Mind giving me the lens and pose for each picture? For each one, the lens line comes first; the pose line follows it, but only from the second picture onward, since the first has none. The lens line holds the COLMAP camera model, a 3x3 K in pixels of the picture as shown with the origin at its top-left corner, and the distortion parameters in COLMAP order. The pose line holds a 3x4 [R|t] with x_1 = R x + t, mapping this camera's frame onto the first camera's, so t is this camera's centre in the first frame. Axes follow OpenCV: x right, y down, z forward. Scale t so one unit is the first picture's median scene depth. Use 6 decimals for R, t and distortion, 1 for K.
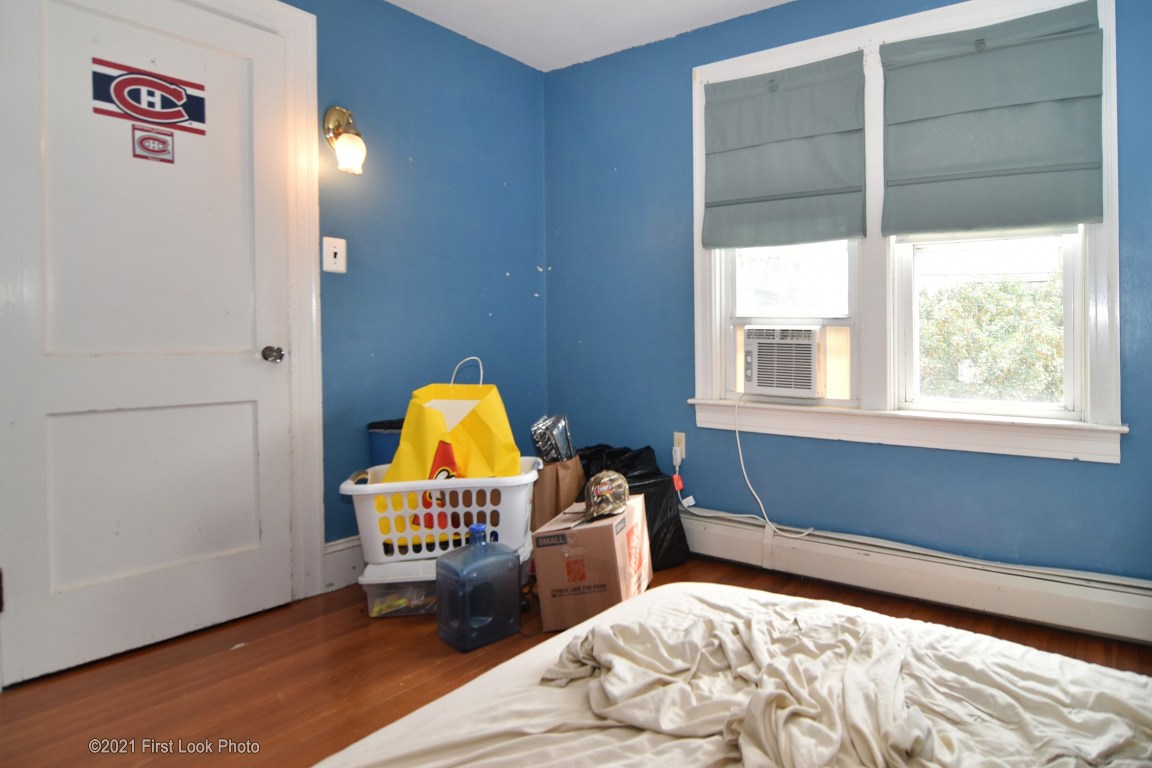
lens RADIAL K [[711.2, 0, 575.8], [0, 711.2, 358.1], [0, 0, 1]] dist [-0.018735, -0.003577]
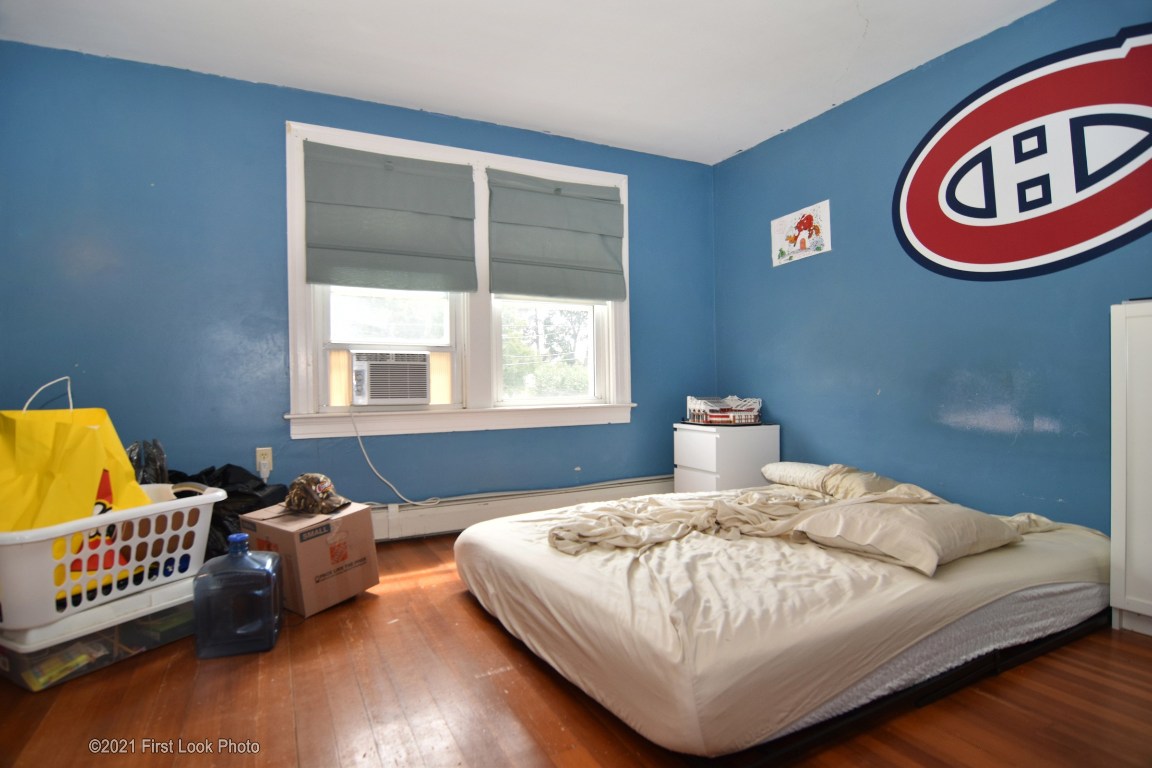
lens RADIAL K [[663.9, 0, 576.0], [0, 663.9, 384.0], [0, 0, 1]] dist [-0.006294, -0.011411]
pose [[0.541123, -0.011289, 0.840868, -0.585121], [0.021686, 0.999765, -0.000533, 0.024558], [-0.840664, 0.018523, 0.541241, 0.062991]]
